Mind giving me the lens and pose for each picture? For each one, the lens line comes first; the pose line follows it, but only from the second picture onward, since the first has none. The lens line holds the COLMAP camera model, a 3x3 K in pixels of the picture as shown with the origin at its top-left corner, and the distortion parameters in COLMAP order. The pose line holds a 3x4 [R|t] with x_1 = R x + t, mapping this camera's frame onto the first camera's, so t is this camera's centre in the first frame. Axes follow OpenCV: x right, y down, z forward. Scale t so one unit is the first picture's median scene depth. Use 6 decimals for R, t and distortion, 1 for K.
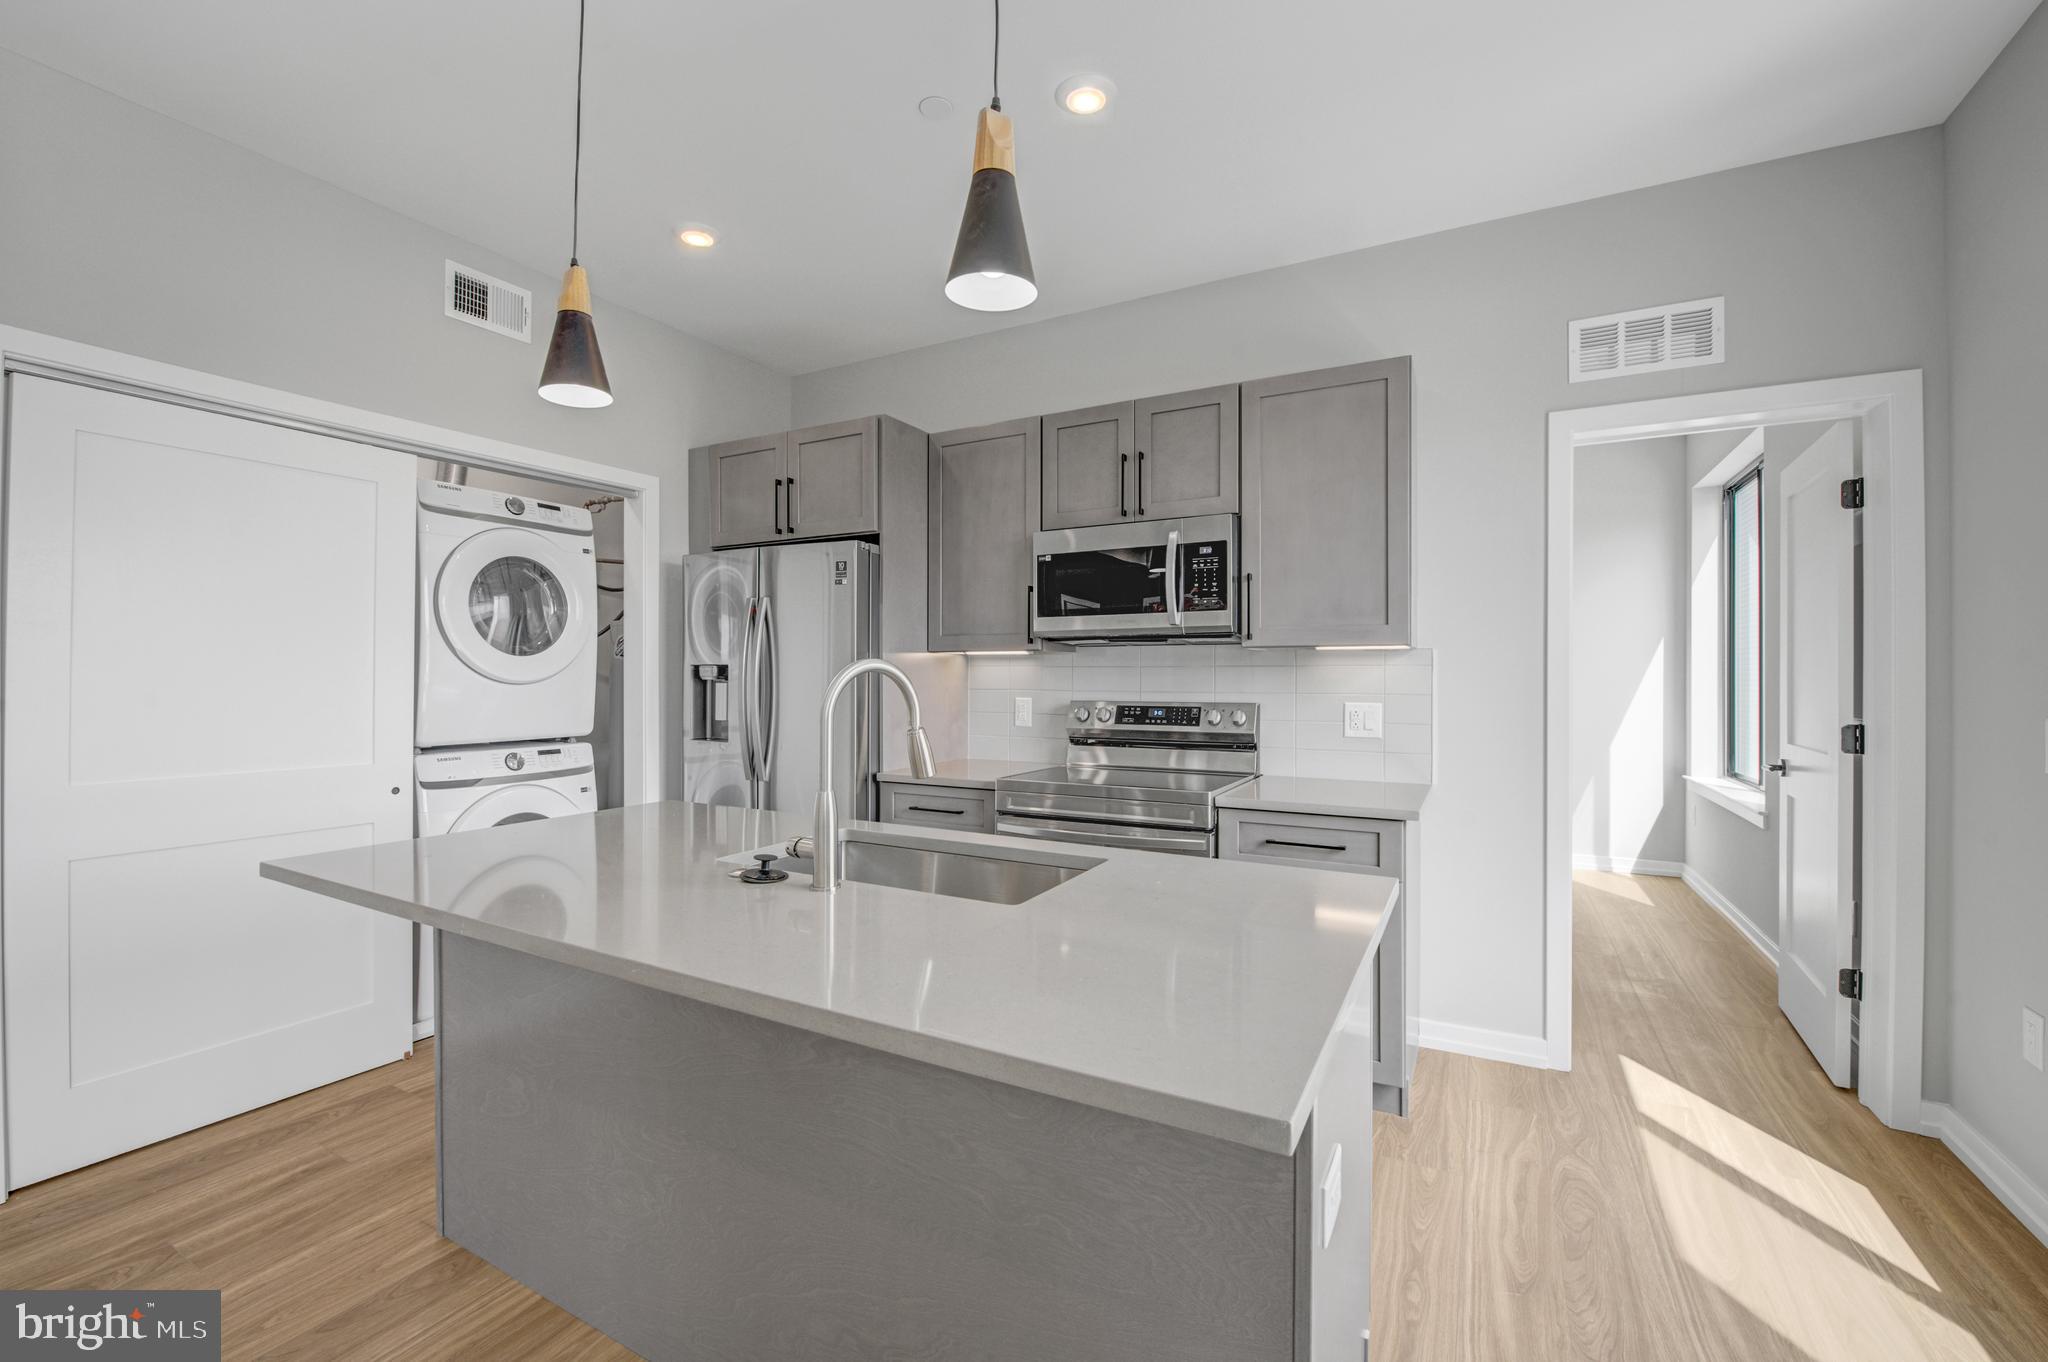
lens RADIAL K [[867.7, 0, 1013.5], [0, 867.7, 672.7], [0, 0, 1]] dist [-0.003119, -0.002379]
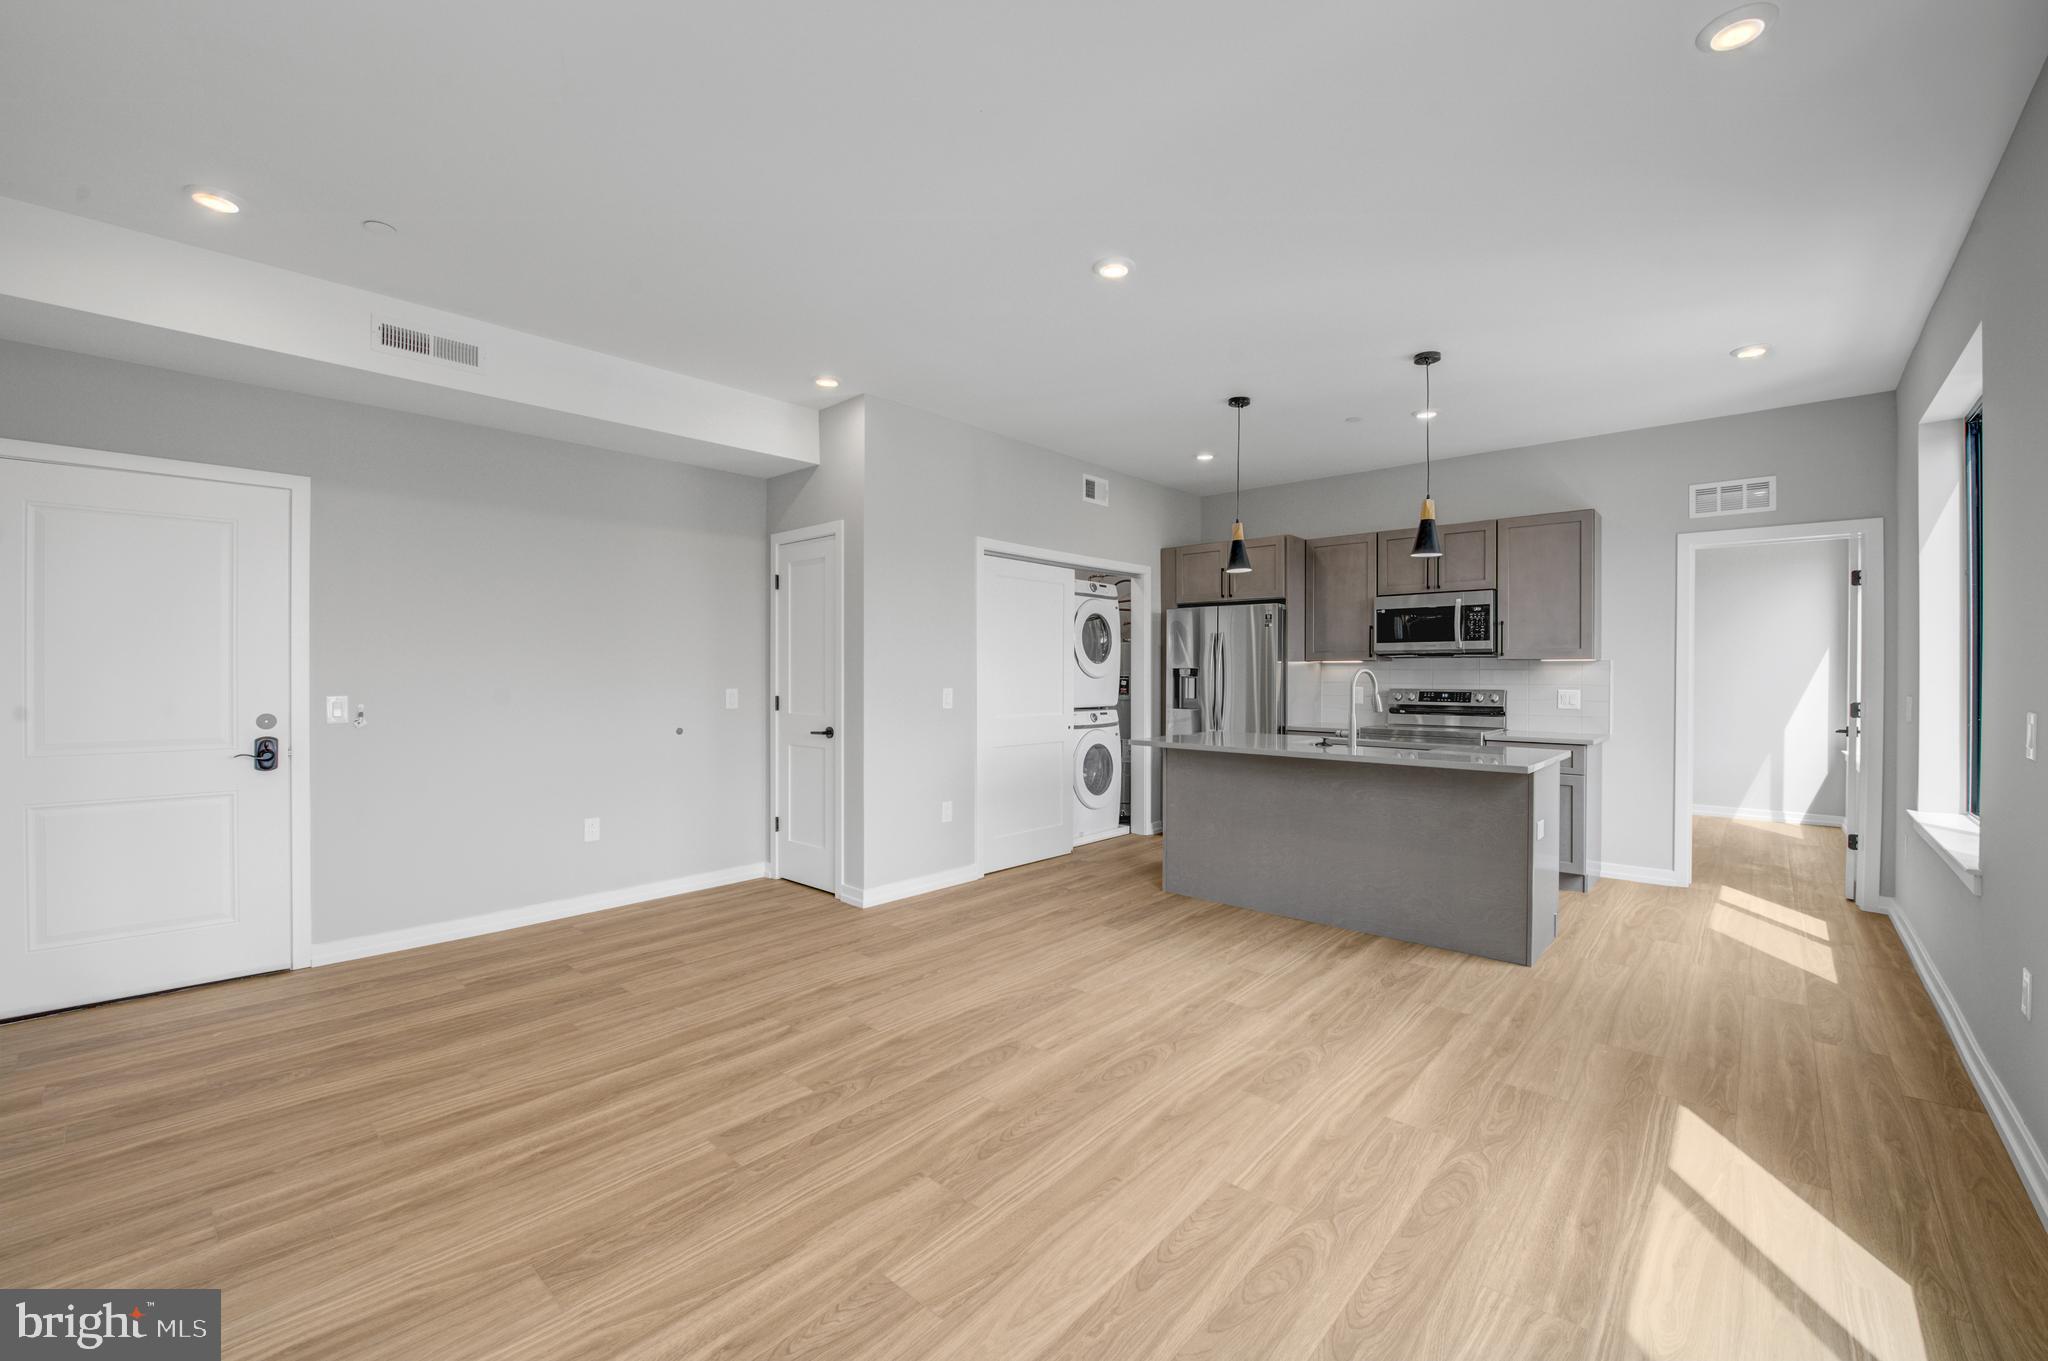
lens RADIAL K [[867.7, 0, 1036.9], [0, 867.7, 681.0], [0, 0, 1]] dist [-0.003119, -0.002379]
pose [[0.978343, 0.004091, -0.206951, -0.297049], [-0.003599, 0.999990, 0.002750, 0.014643], [0.206960, -0.001946, 0.978347, -0.959077]]
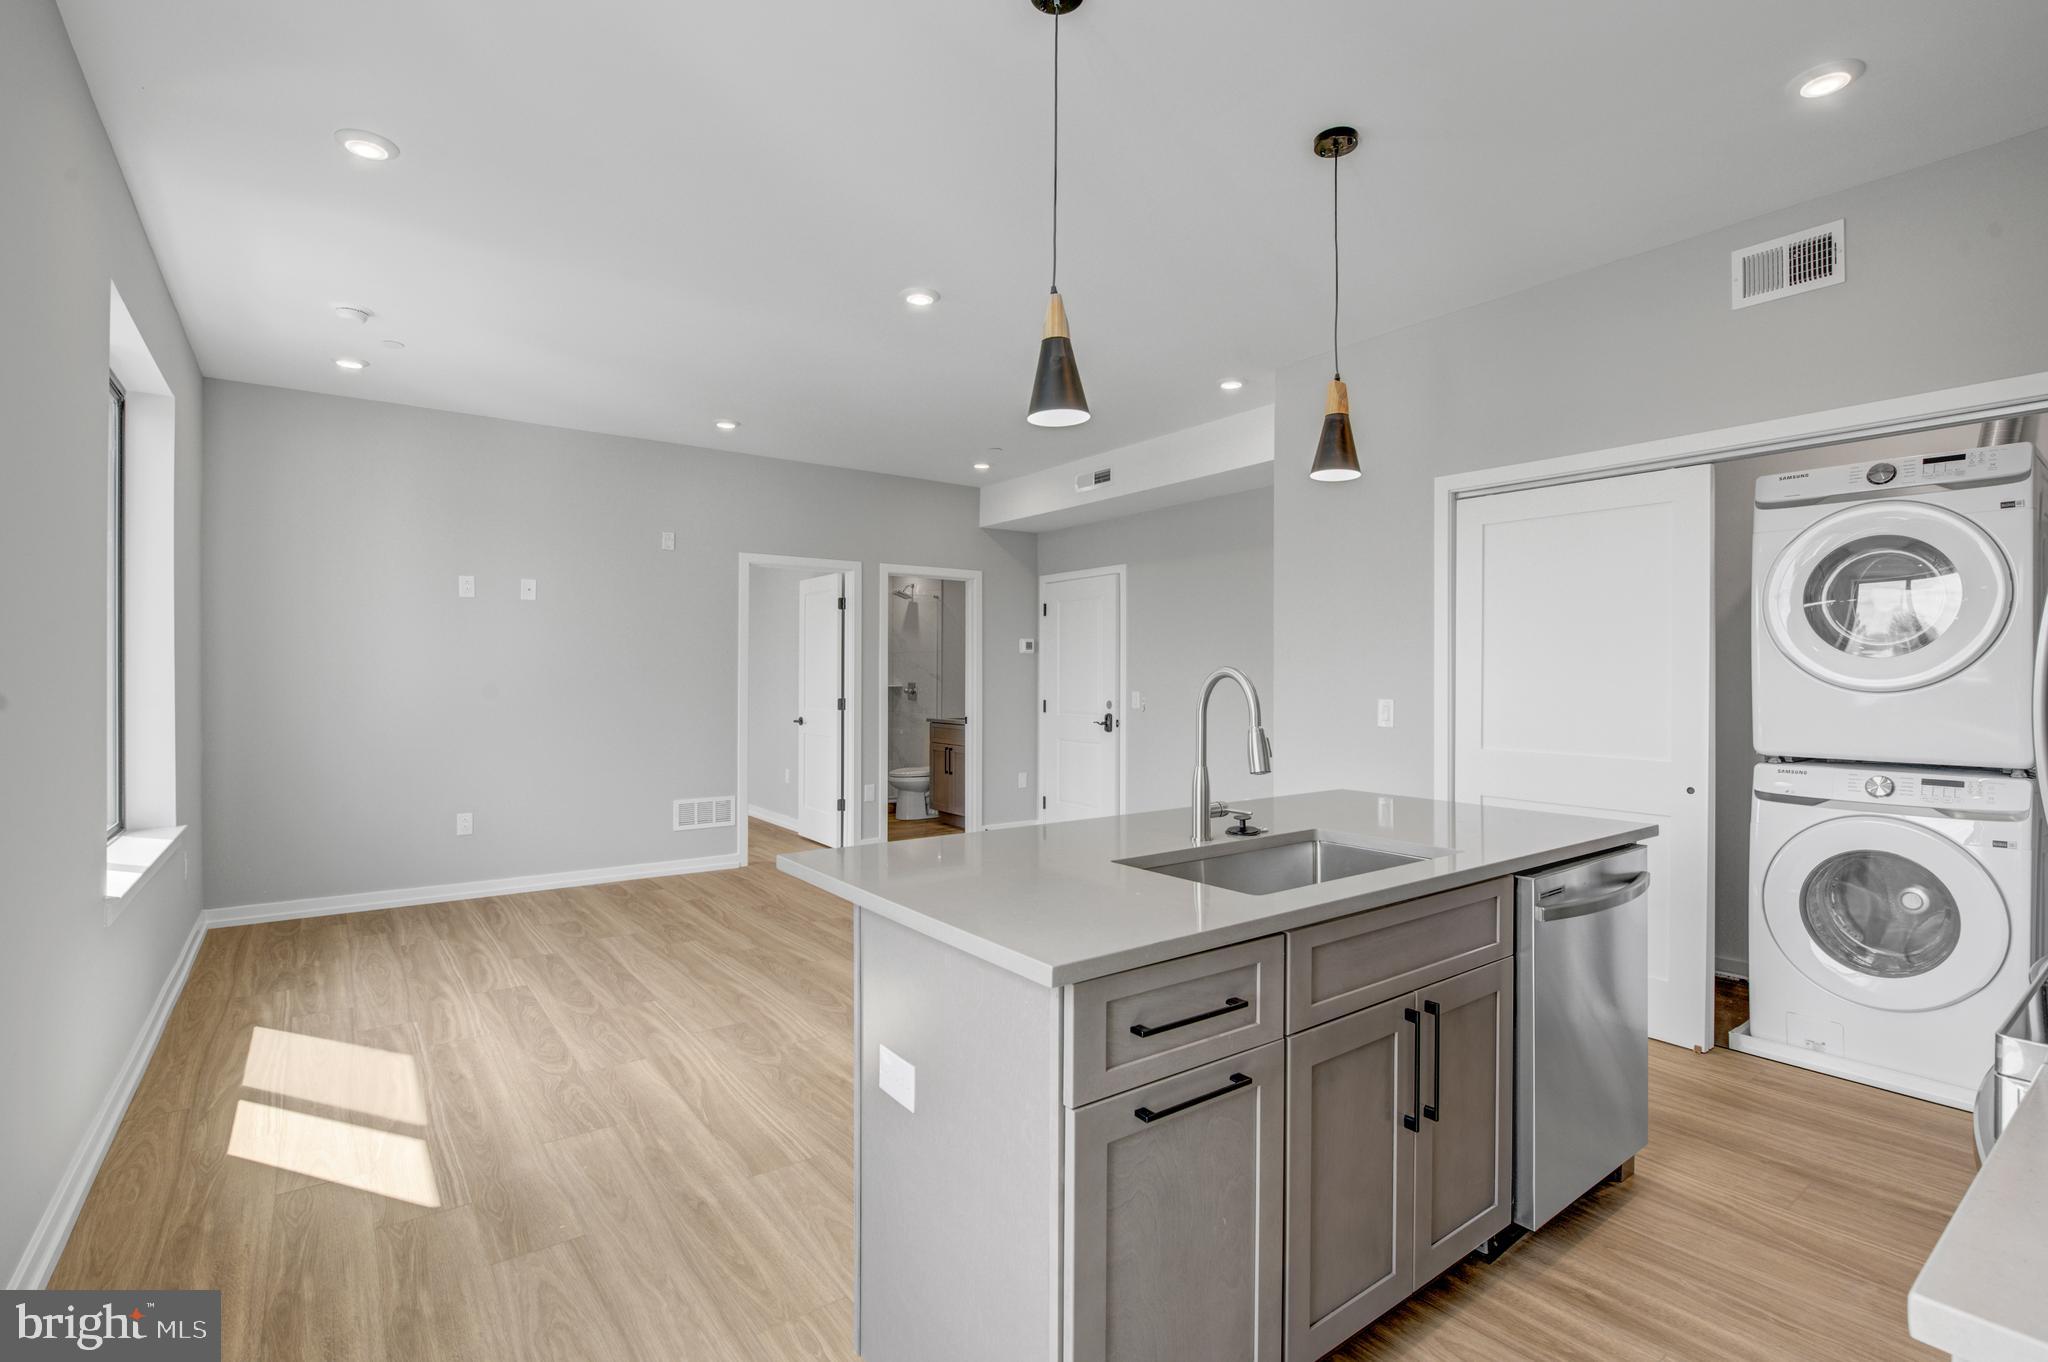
lens RADIAL K [[959.2, 0, 1017.0], [0, 959.2, 667.2], [0, 0, 1]] dist [-0.005874, 0.000377]
pose [[-0.437254, -0.011190, -0.899268, 0.593061], [-0.009257, 0.999926, -0.007941, 0.004468], [0.899290, 0.004852, -0.437325, 0.669327]]
